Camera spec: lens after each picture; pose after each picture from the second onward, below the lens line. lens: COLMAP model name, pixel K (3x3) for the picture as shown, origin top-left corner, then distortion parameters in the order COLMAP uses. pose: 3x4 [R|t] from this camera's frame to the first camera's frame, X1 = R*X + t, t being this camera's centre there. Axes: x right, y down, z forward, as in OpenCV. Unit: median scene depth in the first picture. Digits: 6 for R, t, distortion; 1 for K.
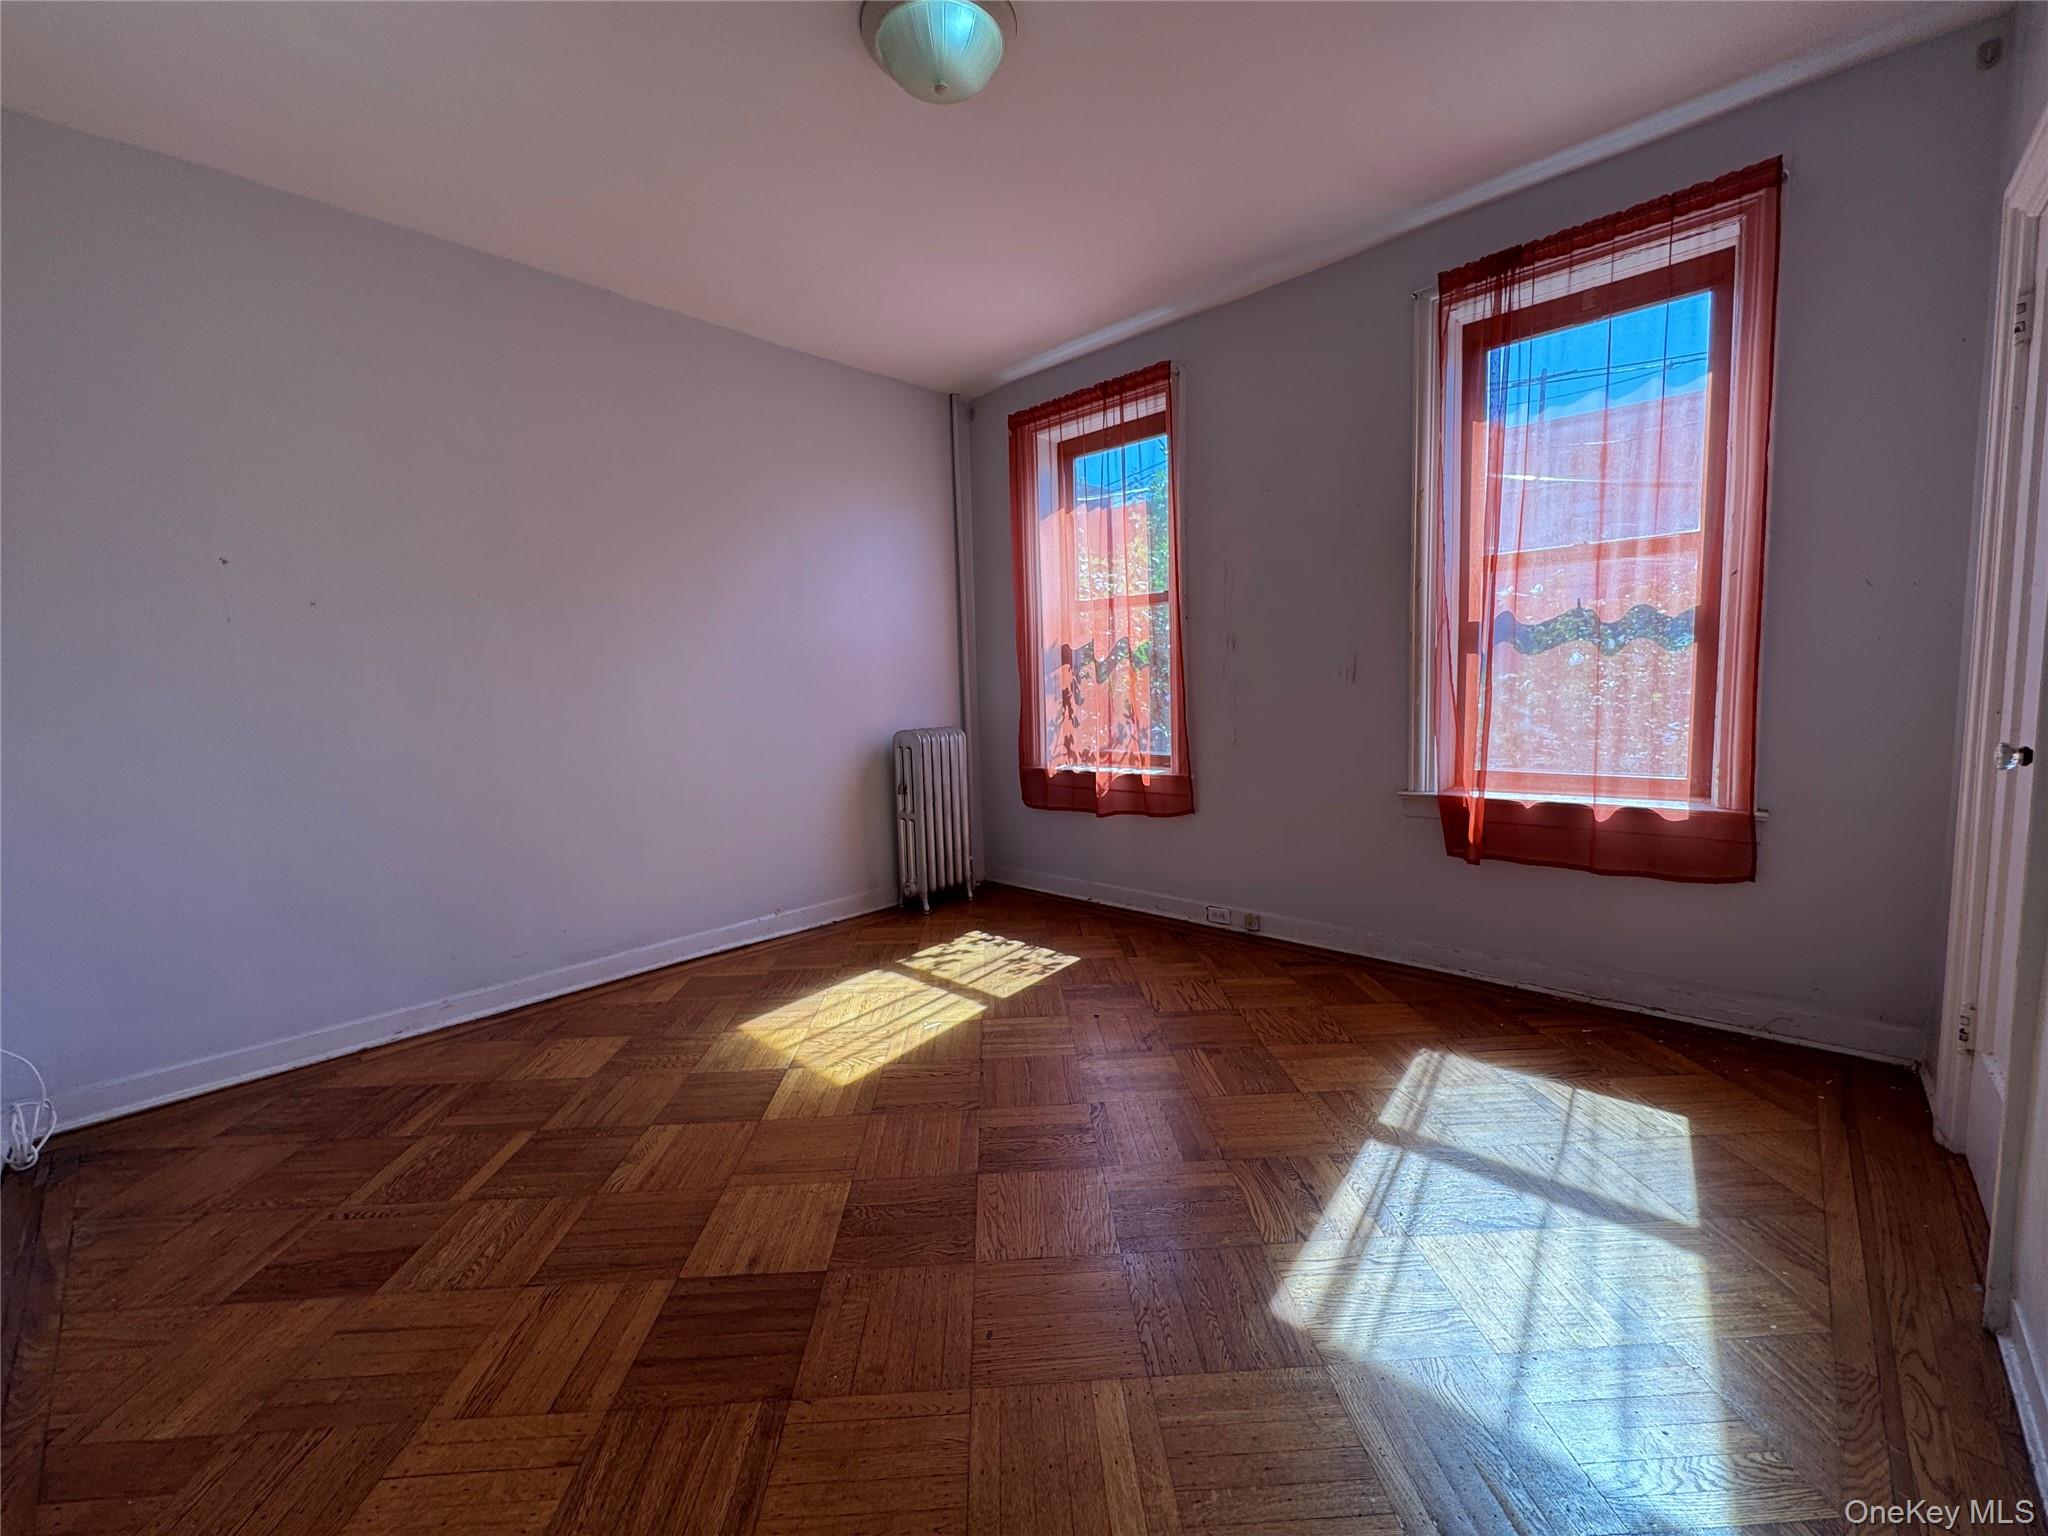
lens RADIAL K [[822.9, 0, 1024.0], [0, 822.9, 768.0], [0, 0, 1]] dist [-0.010739, -0.000027]
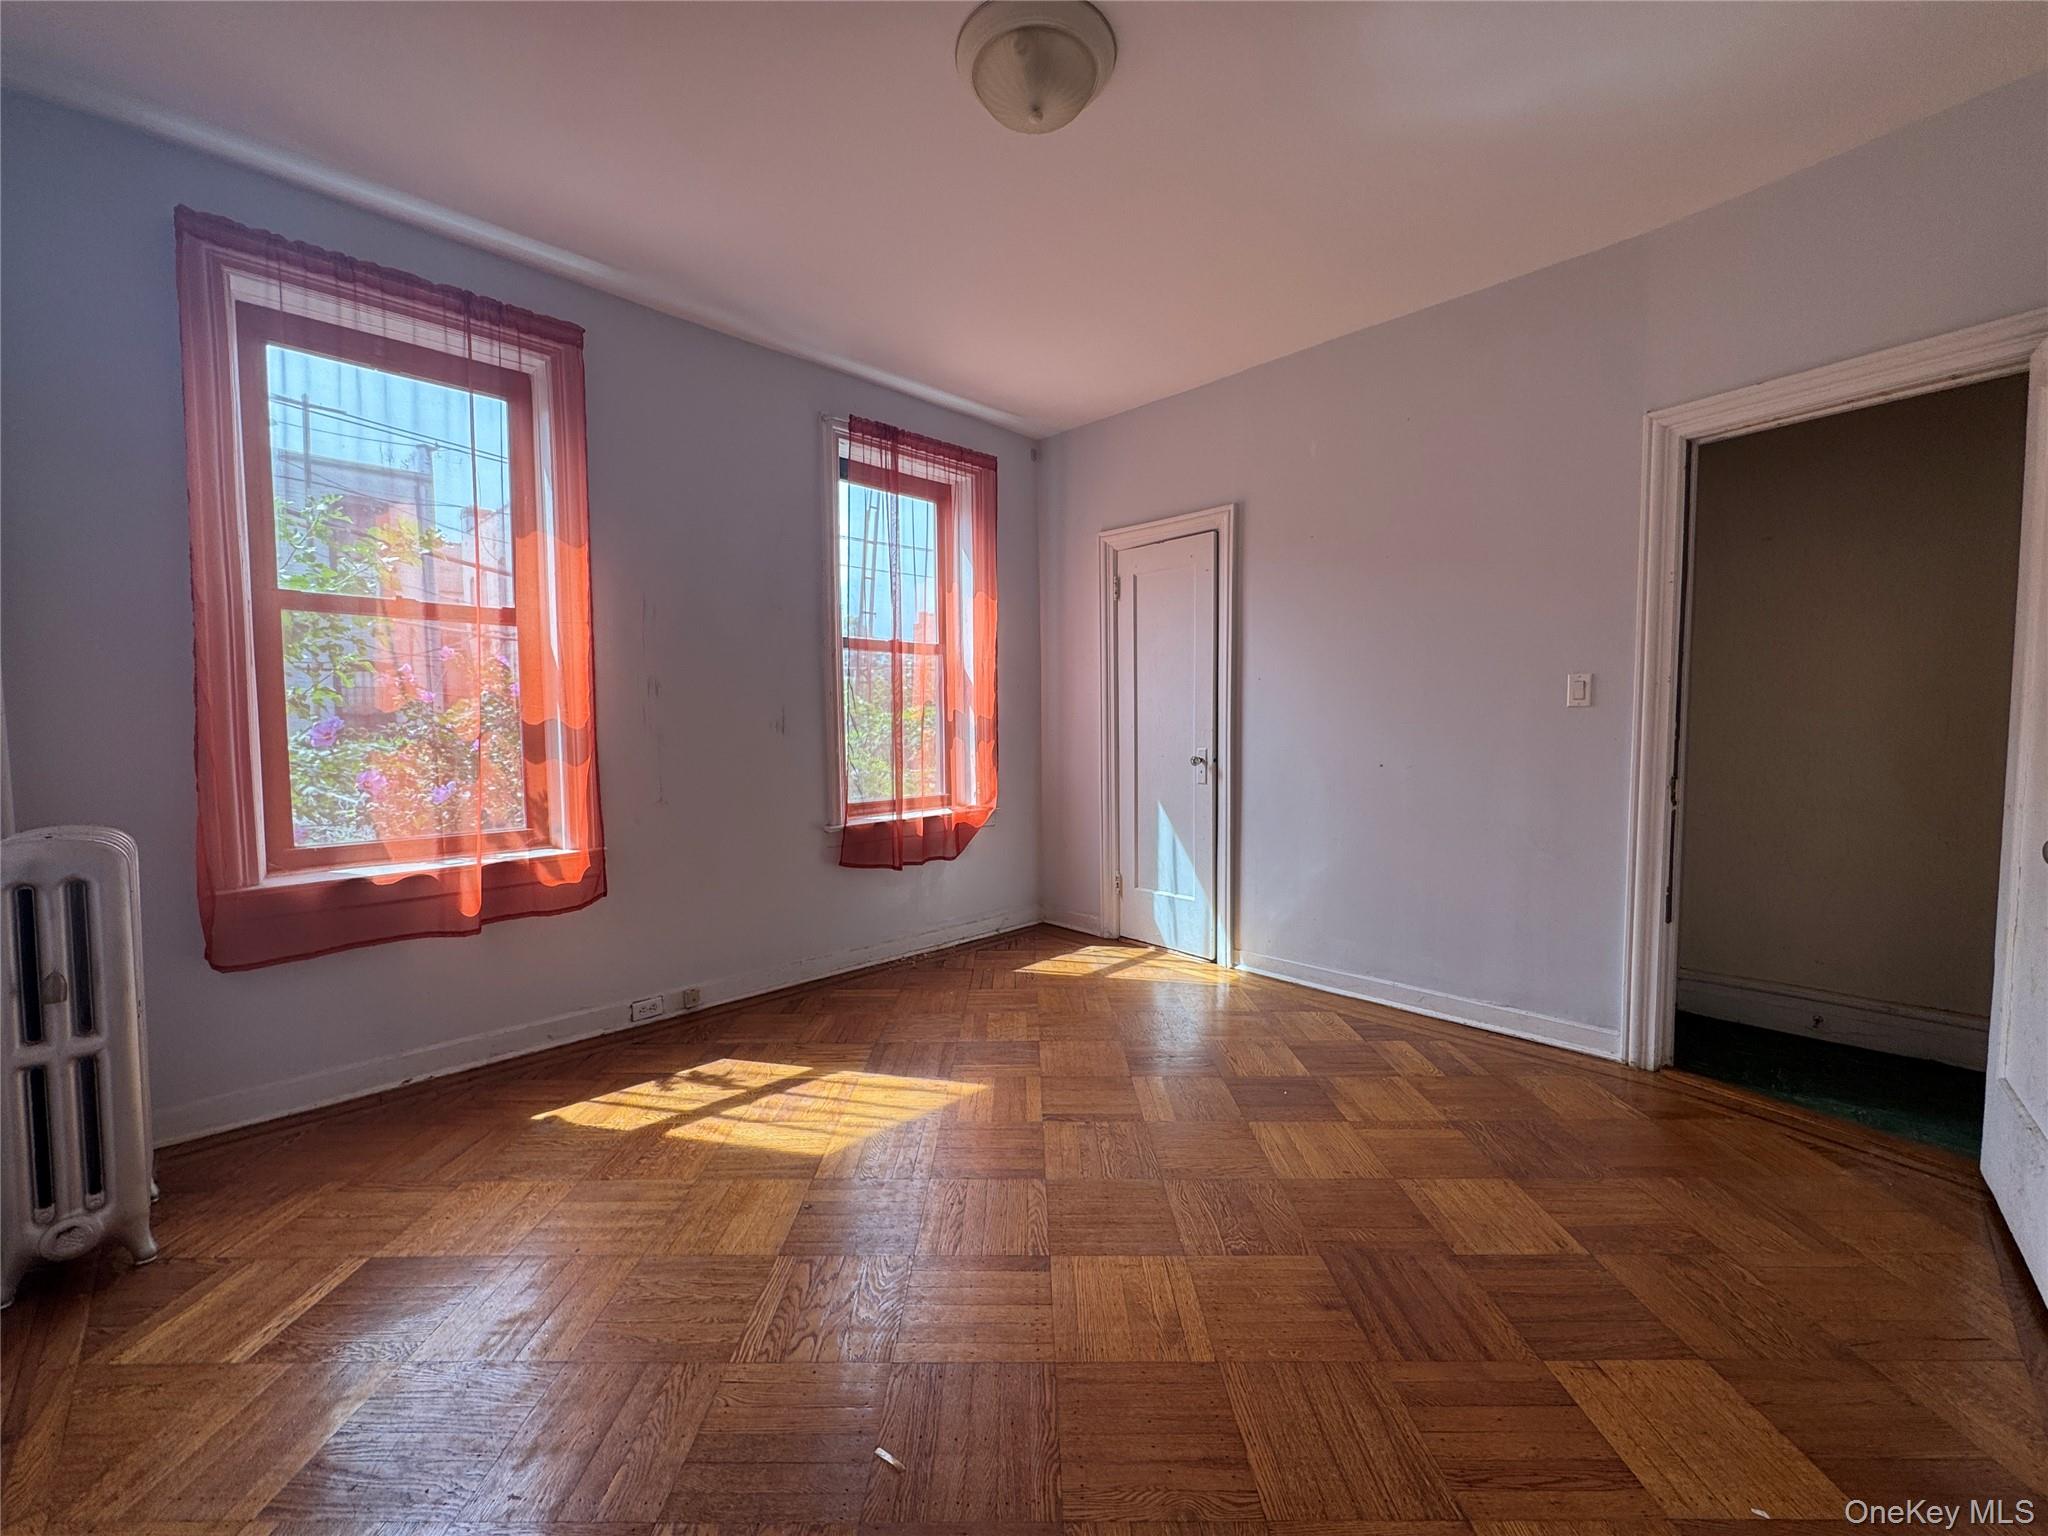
lens RADIAL K [[818.3, 0, 1024.0], [0, 818.3, 768.0], [0, 0, 1]] dist [-0.000800, -0.000358]
pose [[0.033948, -0.027481, 0.999046, -0.561735], [0.103841, 0.994309, 0.023822, -0.044385], [-0.994014, 0.102934, 0.036608, 0.542695]]
